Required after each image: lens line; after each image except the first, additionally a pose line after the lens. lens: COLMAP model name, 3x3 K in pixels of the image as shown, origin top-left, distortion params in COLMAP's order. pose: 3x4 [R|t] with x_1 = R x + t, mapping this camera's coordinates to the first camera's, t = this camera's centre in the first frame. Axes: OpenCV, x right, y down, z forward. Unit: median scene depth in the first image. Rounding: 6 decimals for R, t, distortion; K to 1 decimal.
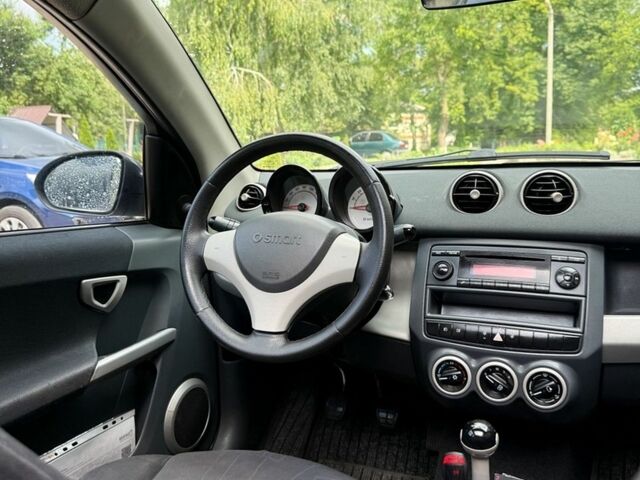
lens RADIAL K [[611.2, 0, 320.0], [0, 611.2, 240.0], [0, 0, 1]] dist [0.255916, -0.695218]
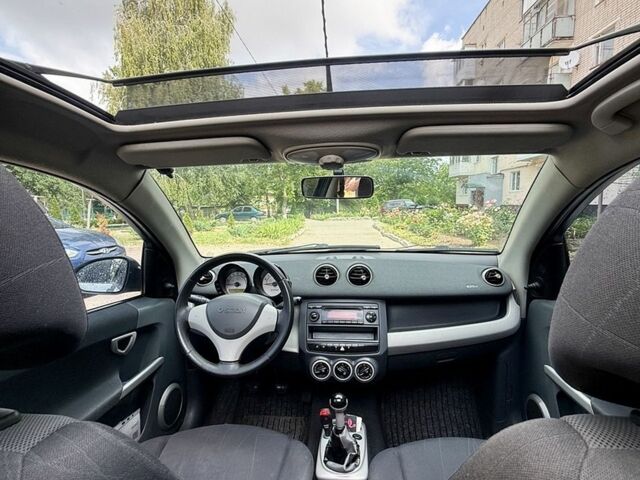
lens RADIAL K [[346.9, 0, 320.0], [0, 346.9, 240.0], [0, 0, 1]] dist [0.003559, 0.000814]
pose [[0.956573, -0.023268, 0.290562, -0.109725], [0.045328, 0.996557, -0.069425, -0.123376], [-0.287946, 0.079581, 0.954334, -0.109096]]
